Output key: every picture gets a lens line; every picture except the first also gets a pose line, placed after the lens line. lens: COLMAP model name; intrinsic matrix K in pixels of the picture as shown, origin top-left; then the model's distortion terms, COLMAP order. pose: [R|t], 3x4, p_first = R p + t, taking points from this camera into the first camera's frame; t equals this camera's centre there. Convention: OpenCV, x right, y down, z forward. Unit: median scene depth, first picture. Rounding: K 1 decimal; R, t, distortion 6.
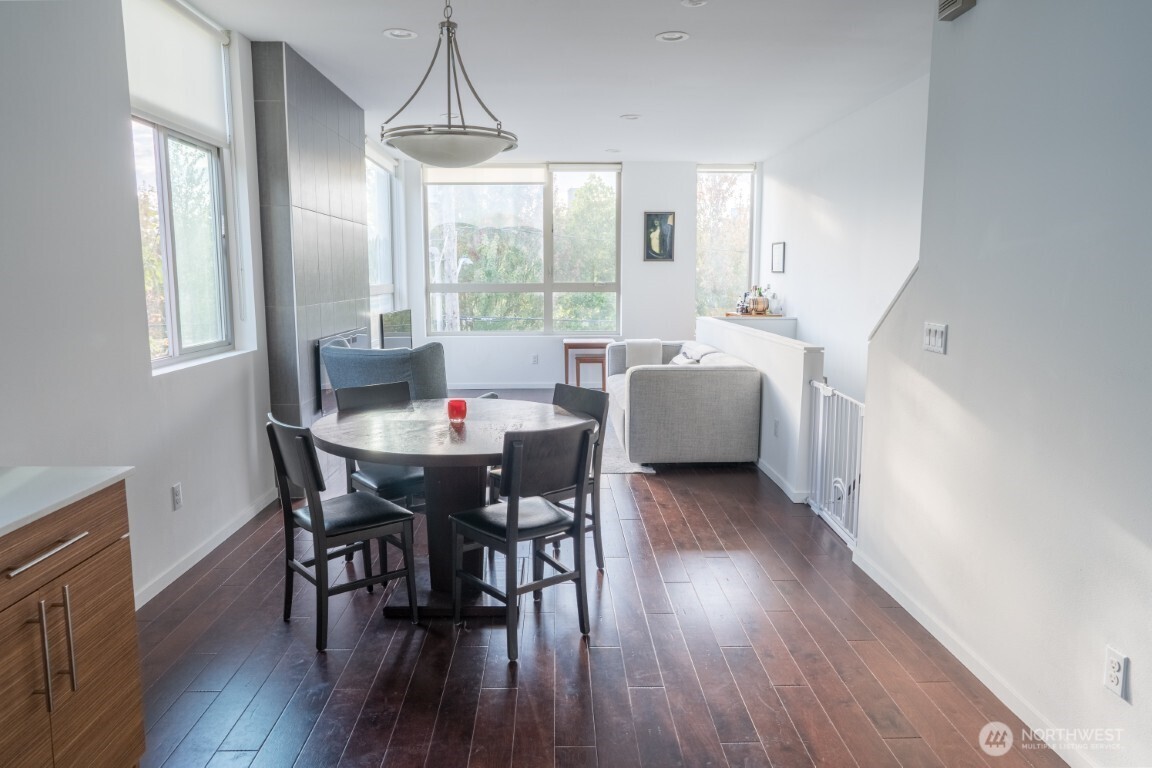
lens RADIAL K [[763.9, 0, 576.0], [0, 763.9, 384.0], [0, 0, 1]] dist [-0.055362, 0.076121]
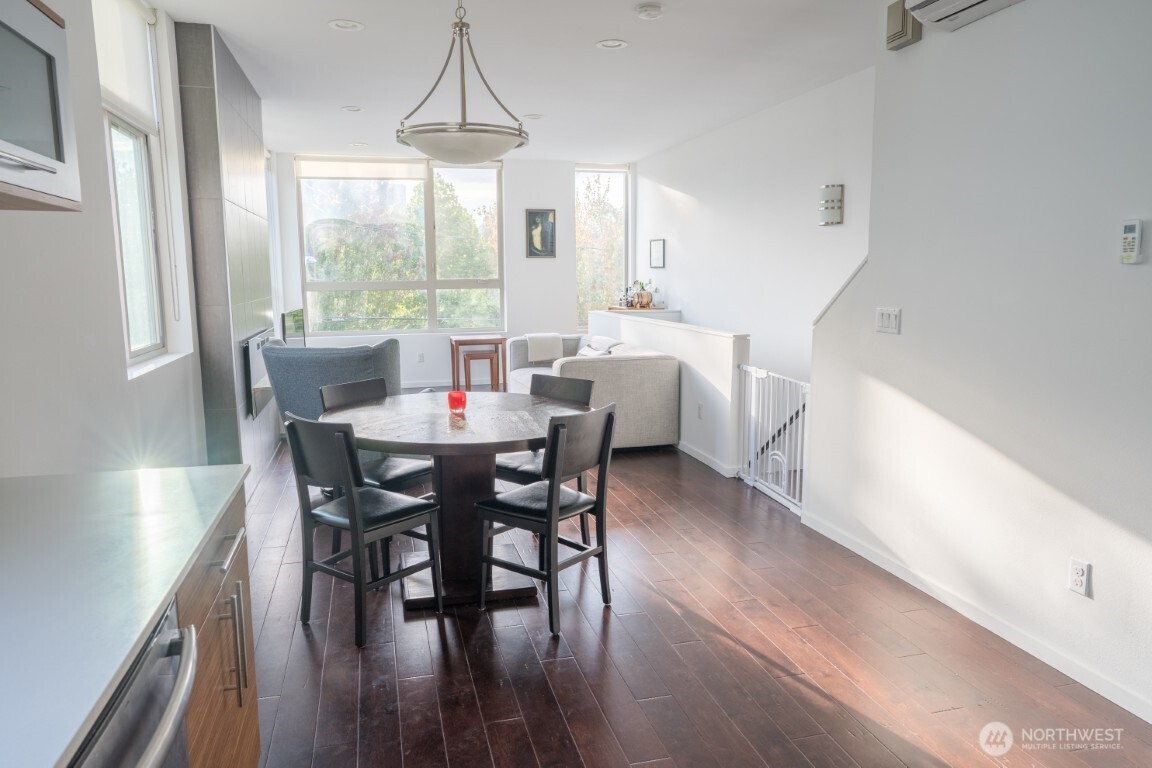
lens RADIAL K [[763.9, 0, 576.0], [0, 763.9, 384.0], [0, 0, 1]] dist [-0.055362, 0.076121]
pose [[0.974595, -0.038685, 0.220608, -0.147767], [0.038008, 0.999251, 0.007313, 0.005649], [-0.220725, 0.001257, 0.975335, -0.019696]]
